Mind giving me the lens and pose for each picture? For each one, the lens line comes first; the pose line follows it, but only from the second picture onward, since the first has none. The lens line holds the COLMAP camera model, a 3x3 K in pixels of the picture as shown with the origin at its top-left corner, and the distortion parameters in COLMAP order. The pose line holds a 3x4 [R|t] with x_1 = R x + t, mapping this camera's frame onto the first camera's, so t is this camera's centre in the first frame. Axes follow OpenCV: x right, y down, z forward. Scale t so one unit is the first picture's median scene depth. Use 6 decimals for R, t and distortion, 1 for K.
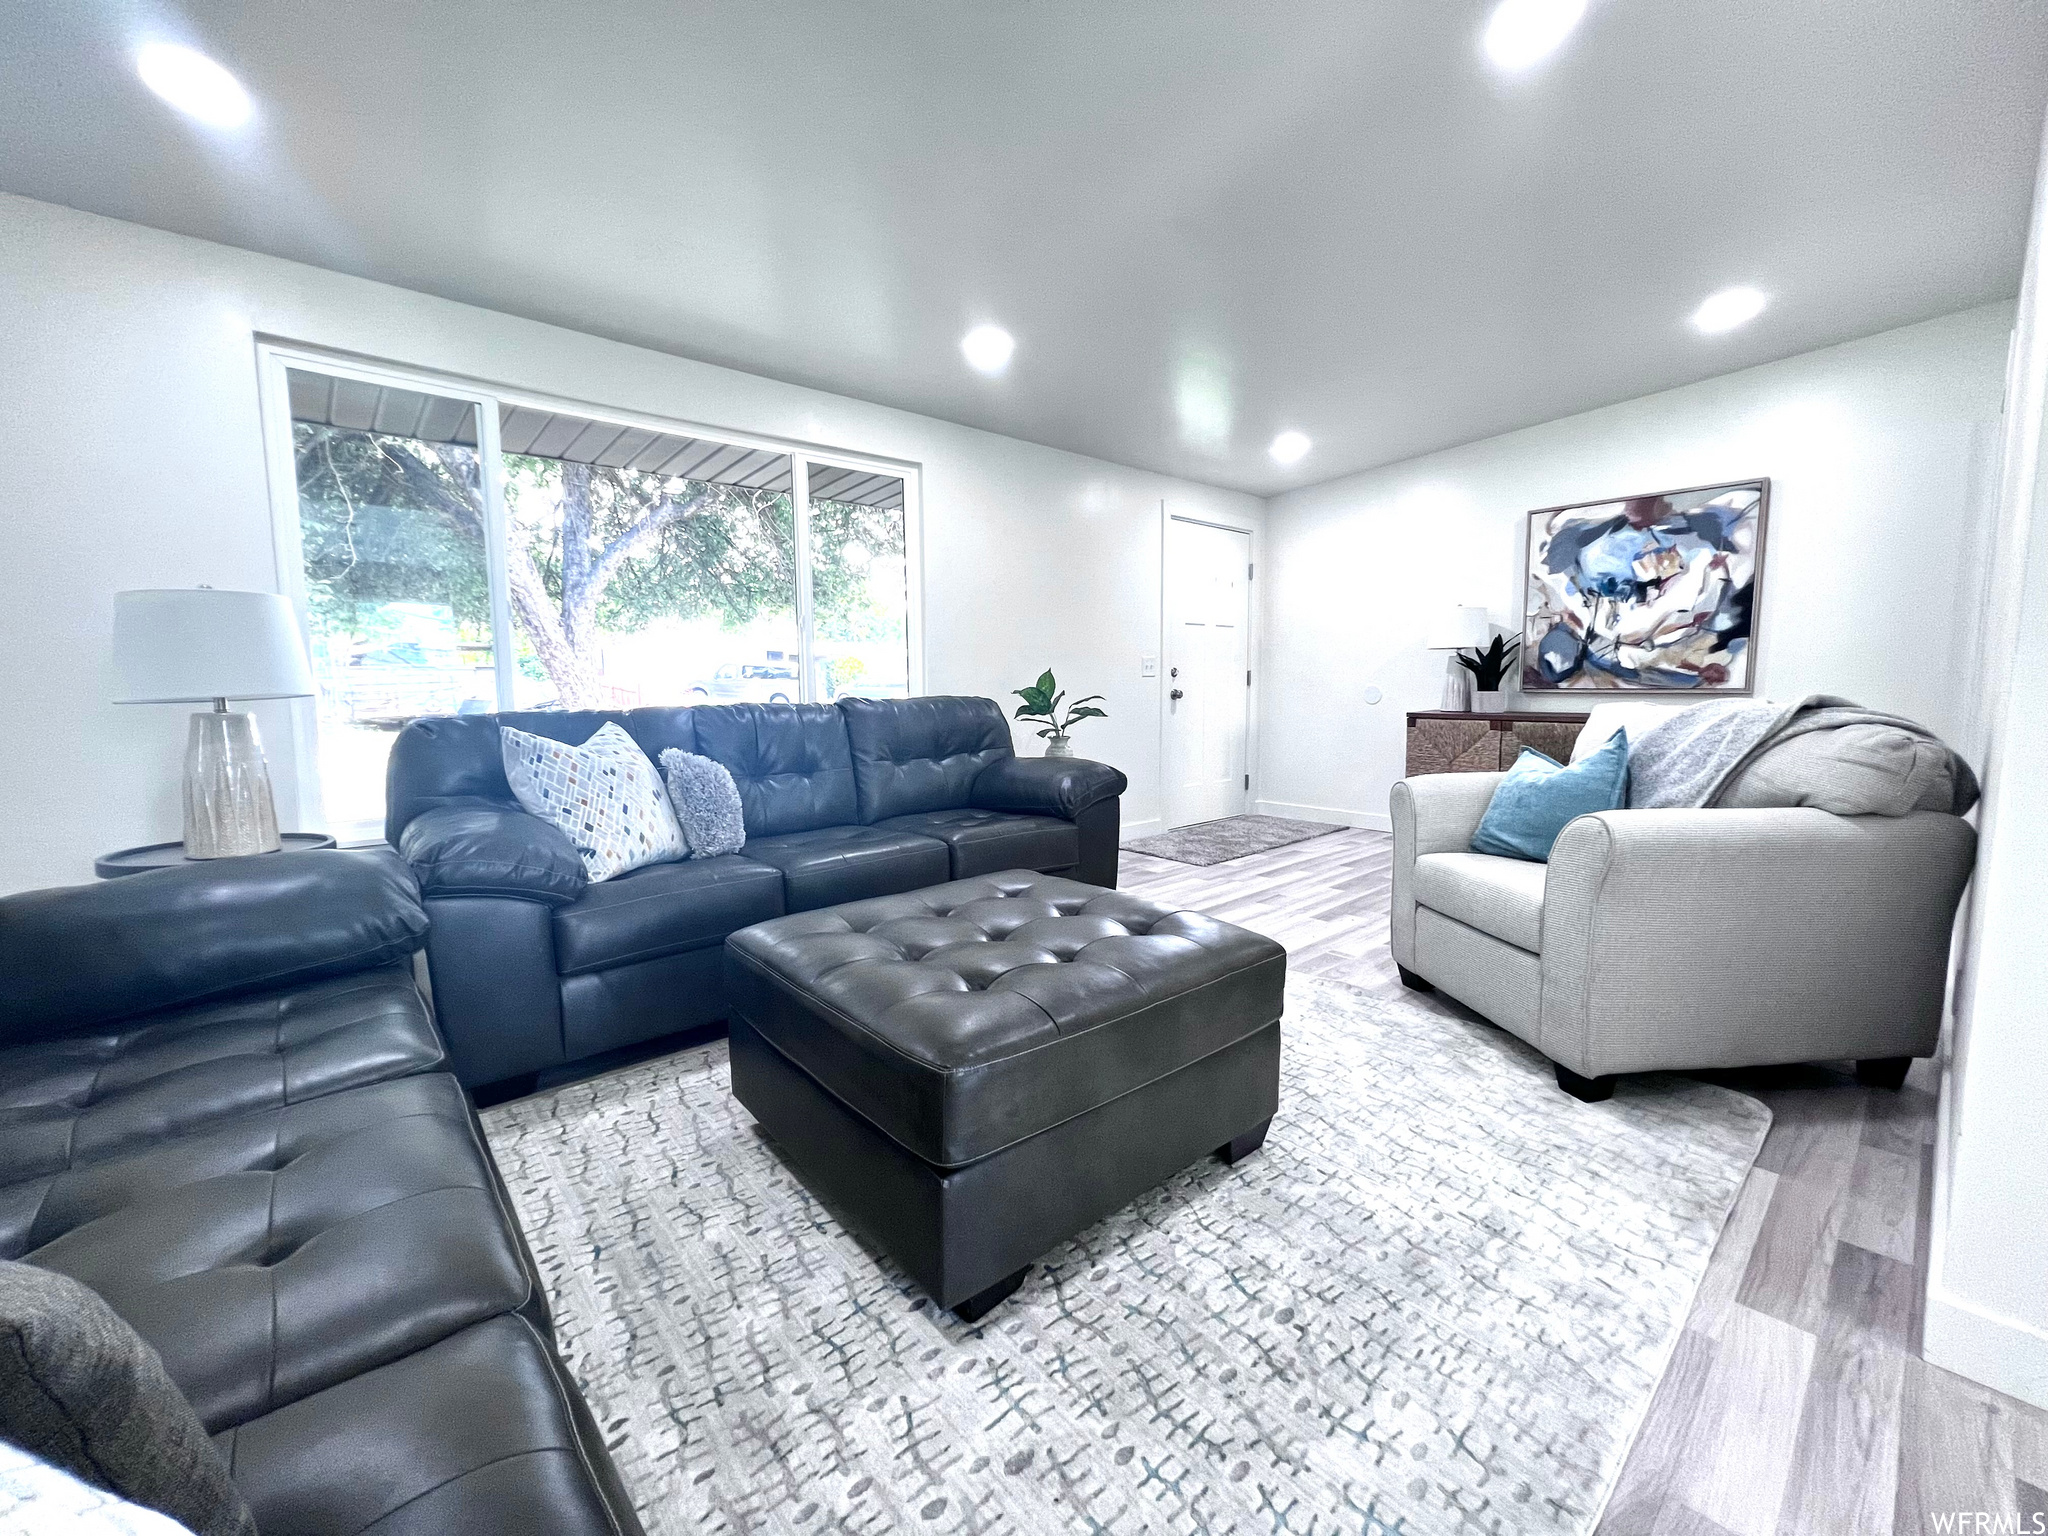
lens RADIAL K [[823.4, 0, 1022.2], [0, 823.4, 761.8], [0, 0, 1]] dist [-0.001101, 0.000196]
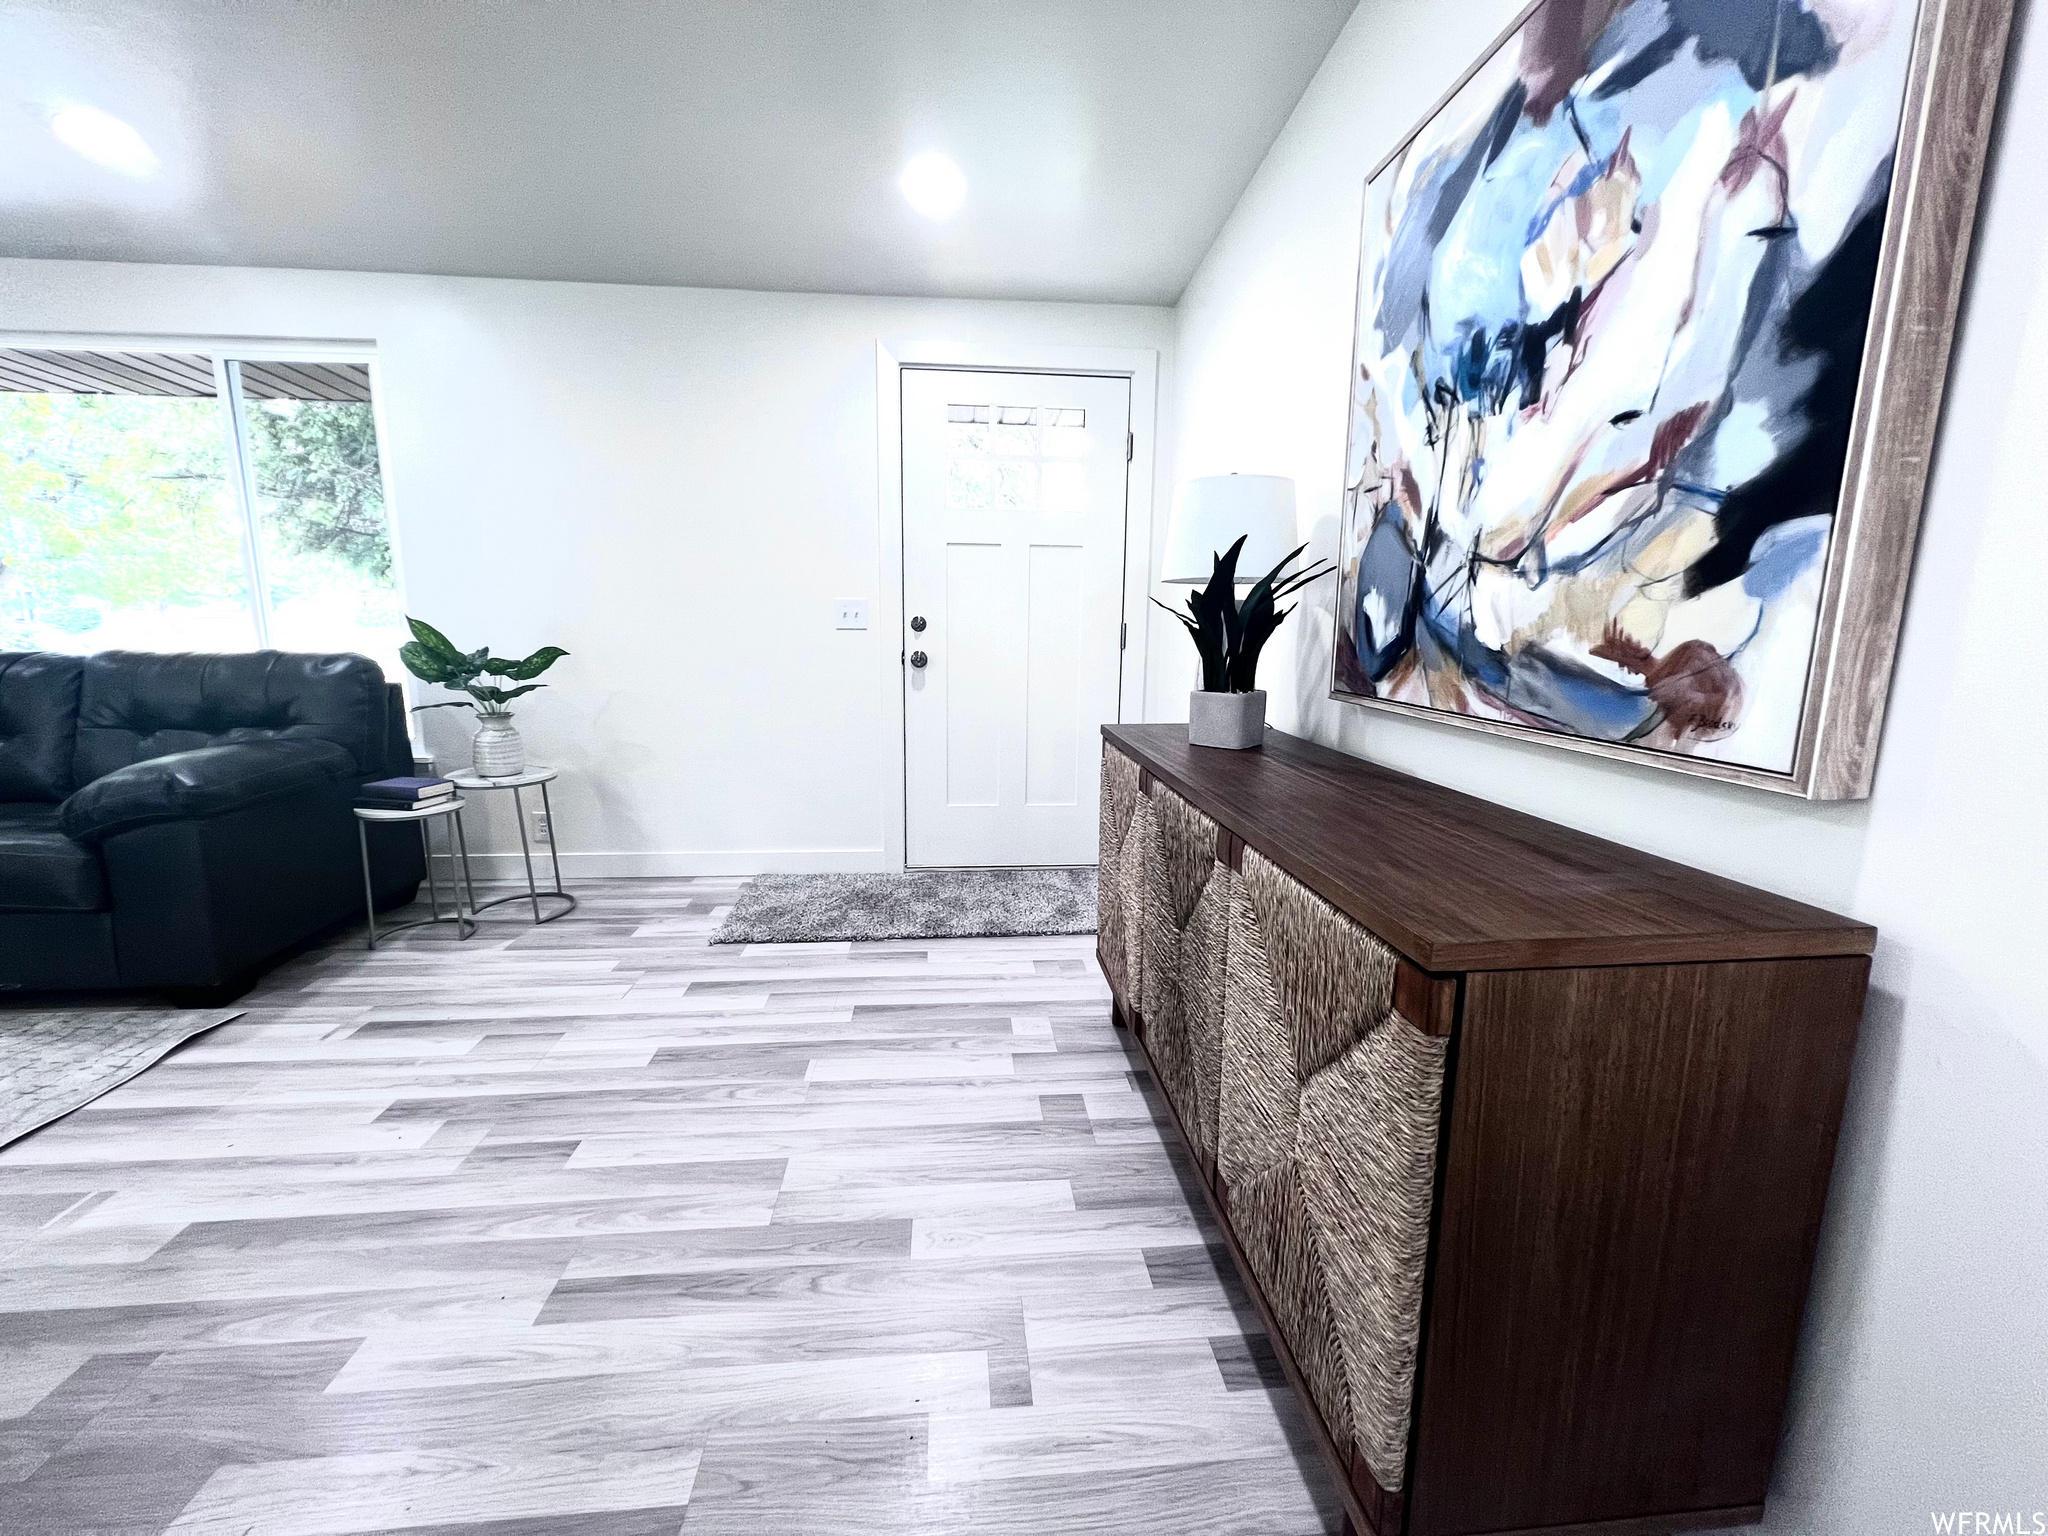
lens RADIAL K [[823.4, 0, 1018.5], [0, 823.4, 763.3], [0, 0, 1]] dist [-0.001101, 0.000196]
pose [[0.802626, 0.121483, -0.583981, 0.786440], [-0.078140, 0.992018, 0.098968, -0.090074], [0.591342, -0.033802, 0.805712, 0.675933]]
